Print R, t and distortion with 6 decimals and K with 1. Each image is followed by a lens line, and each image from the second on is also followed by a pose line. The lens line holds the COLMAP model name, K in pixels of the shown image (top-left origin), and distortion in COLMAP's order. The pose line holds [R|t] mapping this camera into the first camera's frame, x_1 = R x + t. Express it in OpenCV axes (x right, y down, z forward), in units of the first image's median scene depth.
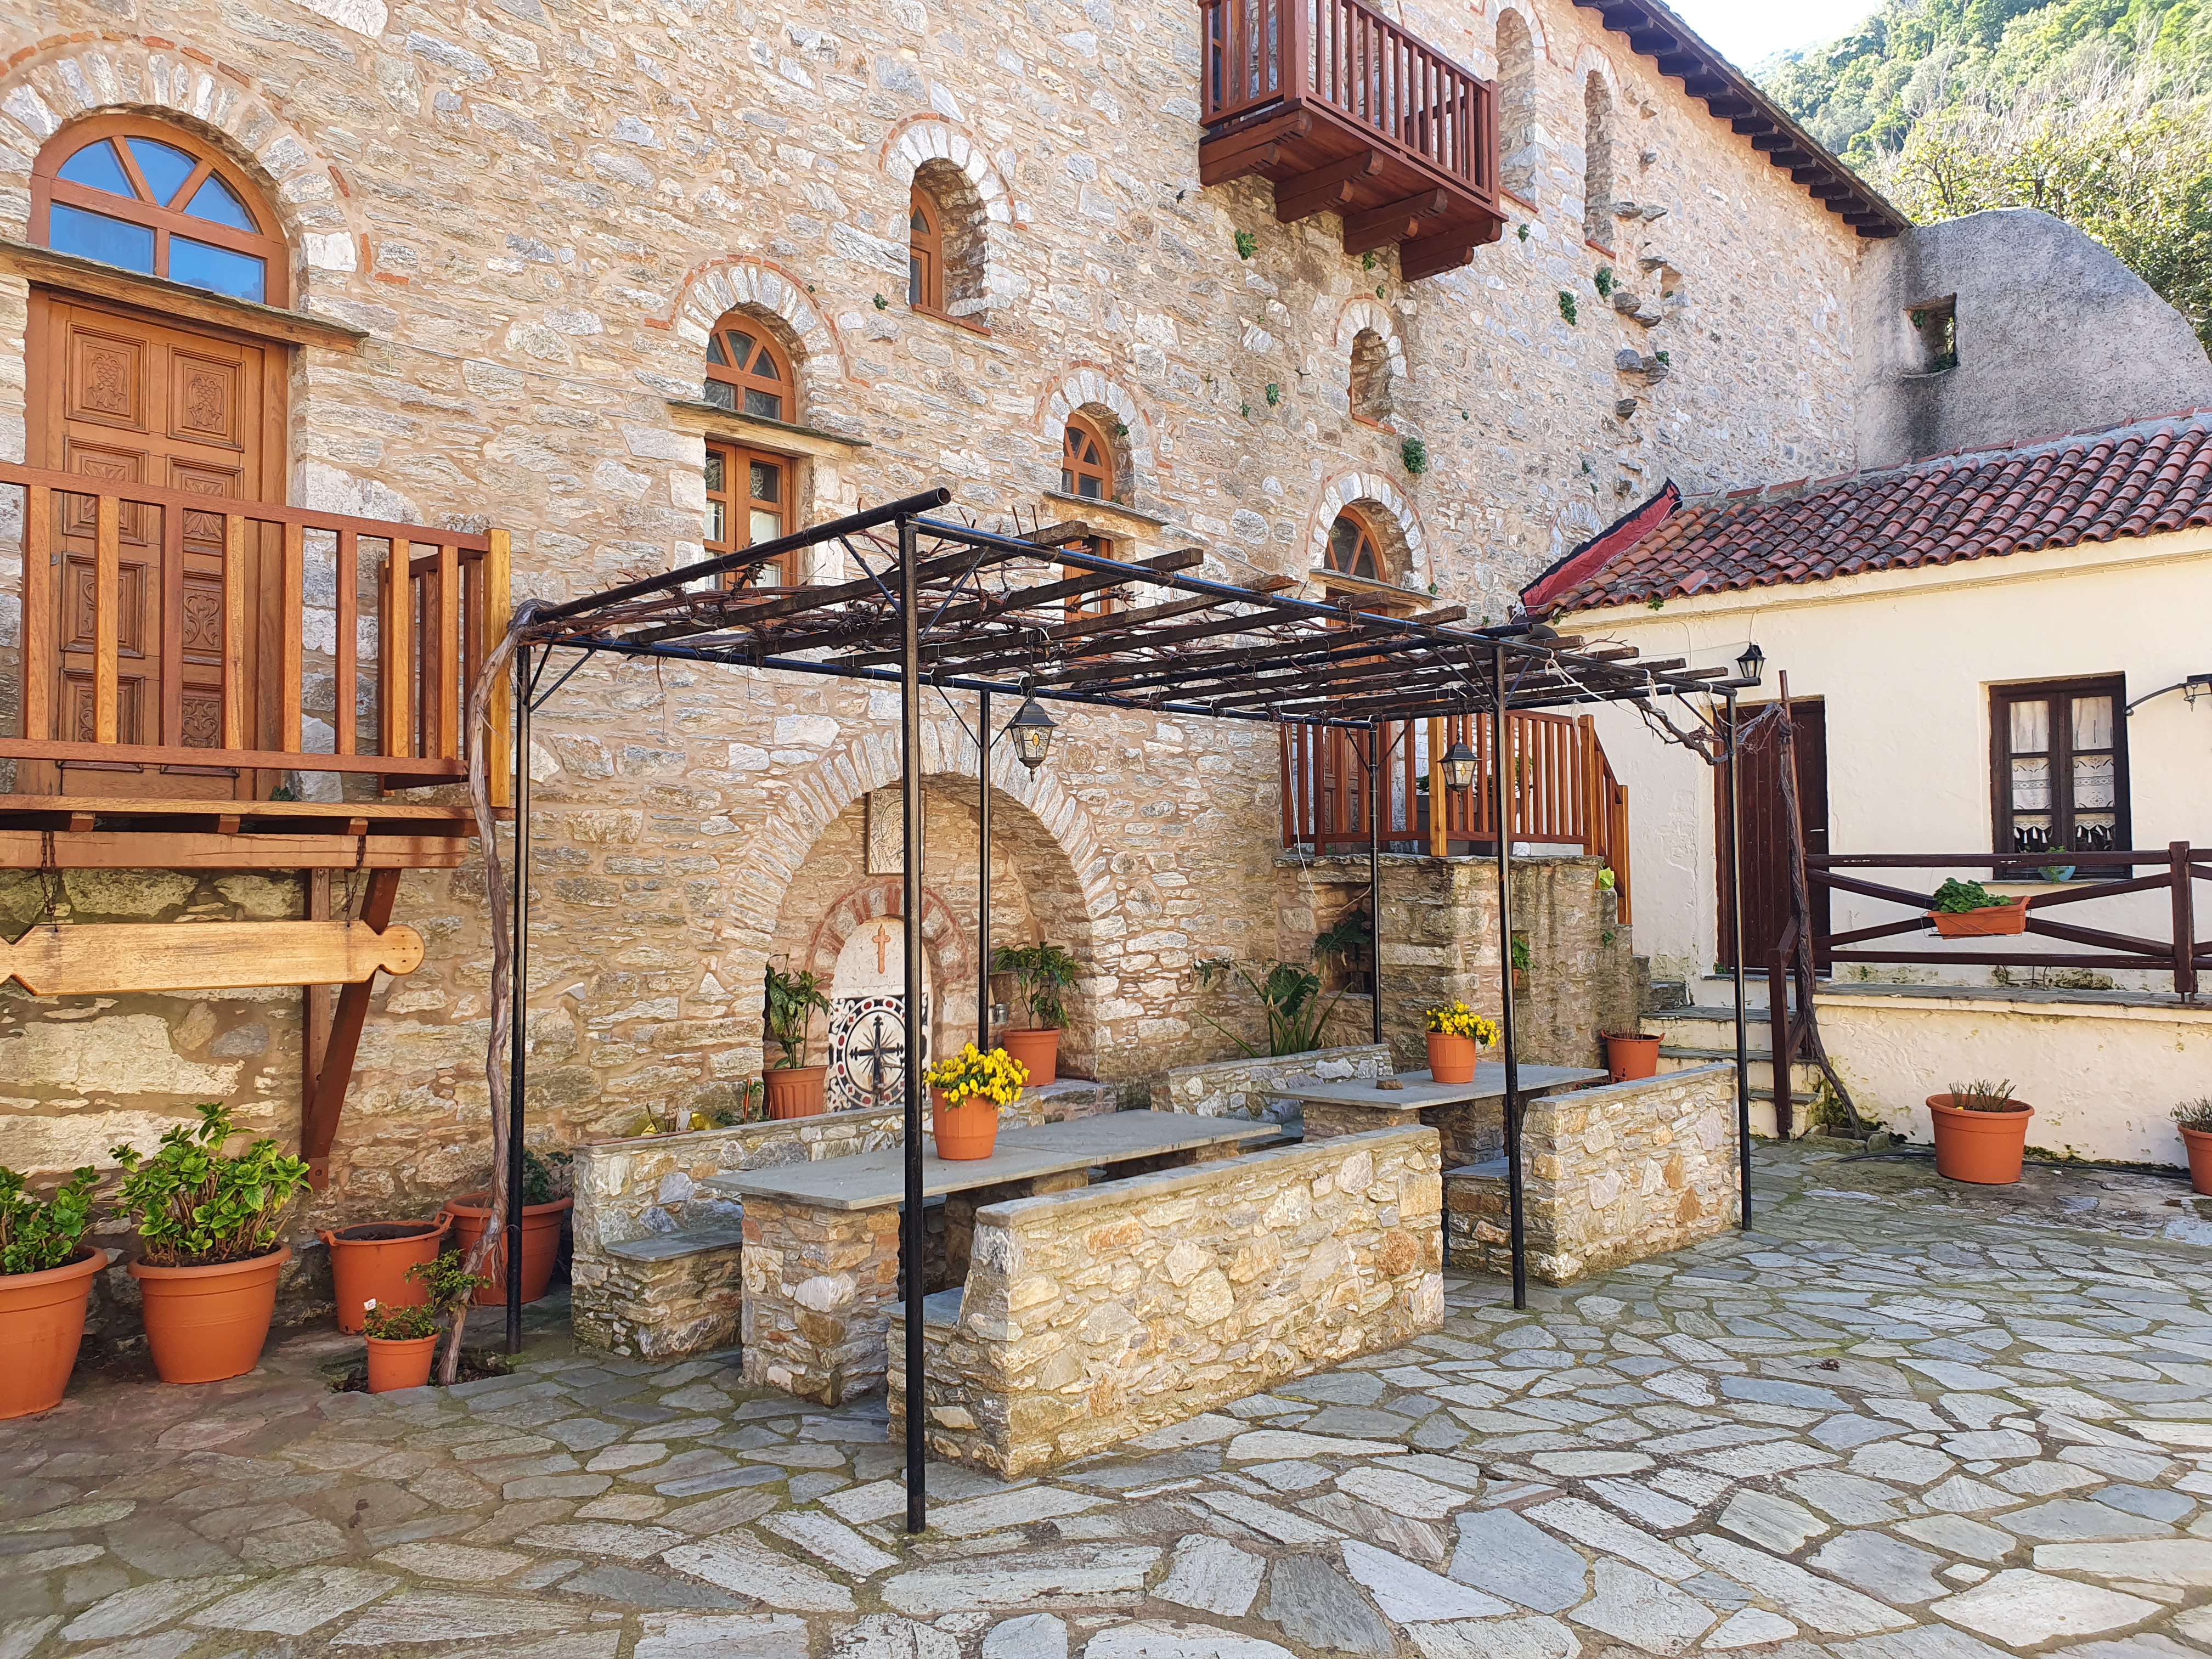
lens RADIAL K [[1746.1, 0, 1106.0], [0, 1746.1, 829.5], [0, 0, 1]] dist [0.003041, 0.001736]
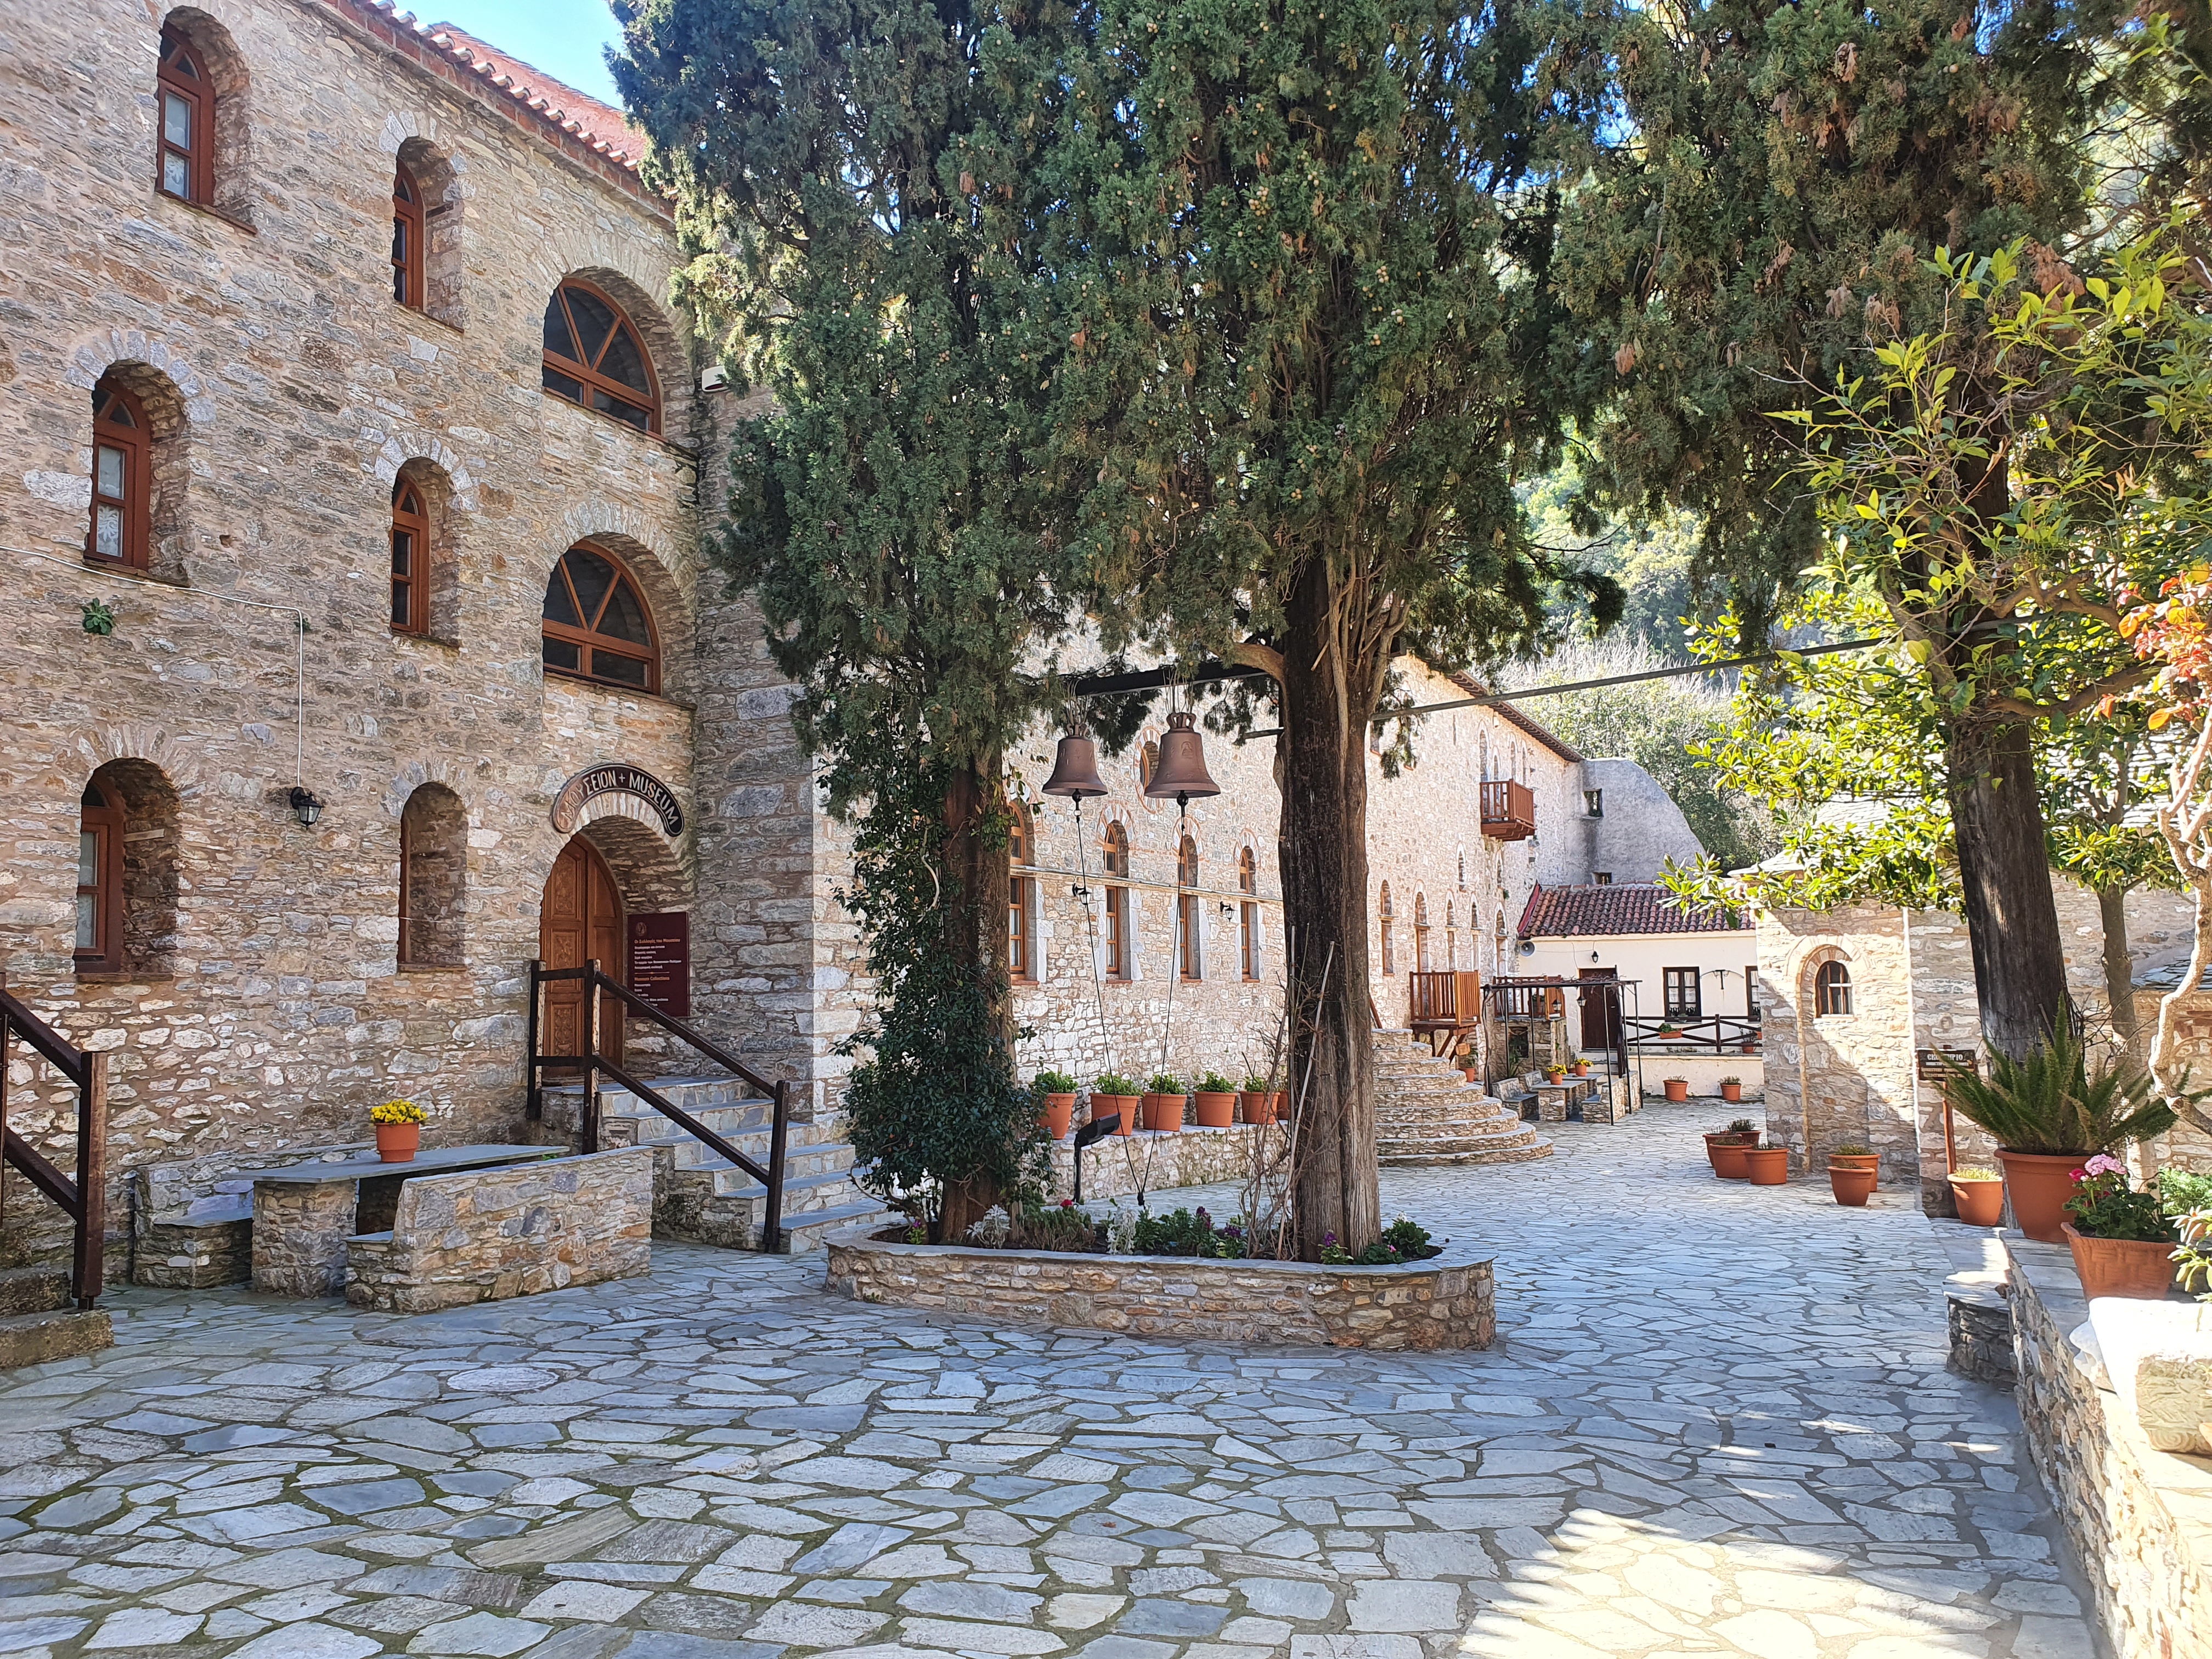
lens RADIAL K [[1746.1, 0, 1106.0], [0, 1746.1, 829.5], [0, 0, 1]] dist [0.003041, 0.001736]
pose [[0.951134, 0.018575, 0.308219, -1.693469], [-0.000922, 0.998355, -0.057320, -0.159507], [-0.308777, 0.054235, 0.949587, -2.064001]]
